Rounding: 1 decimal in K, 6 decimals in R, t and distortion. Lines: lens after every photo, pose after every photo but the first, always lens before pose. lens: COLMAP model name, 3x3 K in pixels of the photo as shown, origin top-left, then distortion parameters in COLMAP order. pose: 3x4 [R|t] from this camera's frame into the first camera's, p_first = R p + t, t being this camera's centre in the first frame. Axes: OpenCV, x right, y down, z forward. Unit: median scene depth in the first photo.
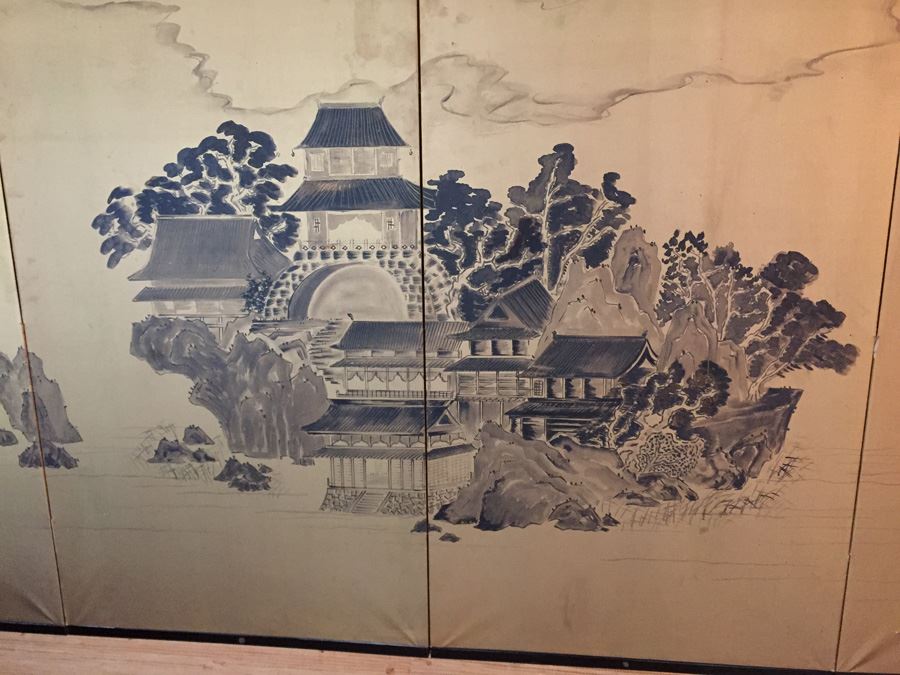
lens RADIAL K [[773.1, 0, 447.3], [0, 773.1, 336.2], [0, 0, 1]] dist [0.085454, -0.121285]
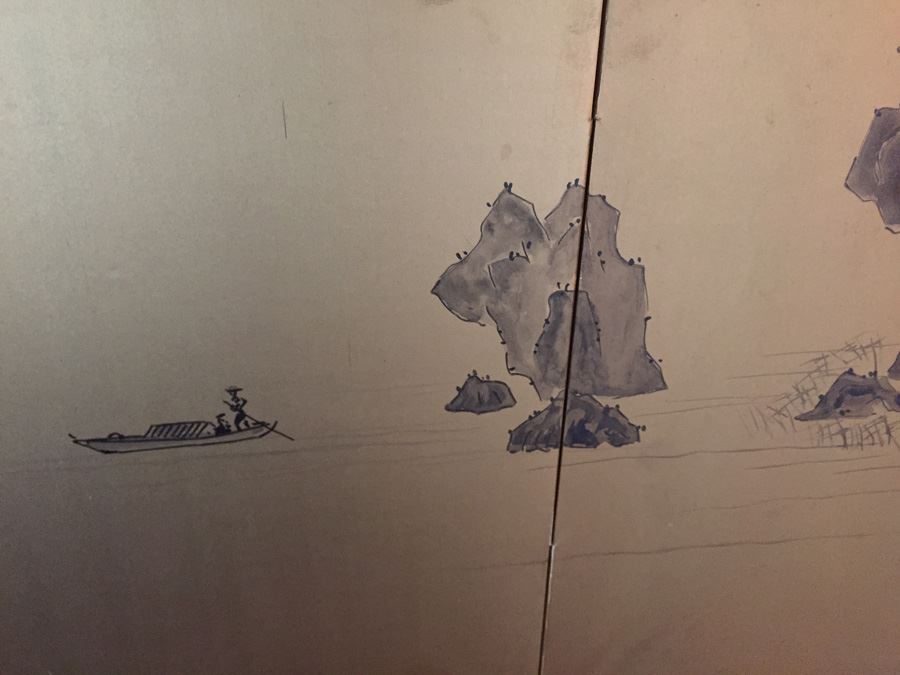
lens RADIAL K [[773.1, 0, 445.2], [0, 773.1, 338.2], [0, 0, 1]] dist [0.085454, -0.121285]
pose [[0.973448, -0.082132, 0.213666, -0.750302], [0.032097, 0.973167, 0.227849, -0.000903], [-0.226646, -0.214941, 0.949964, 0.669196]]
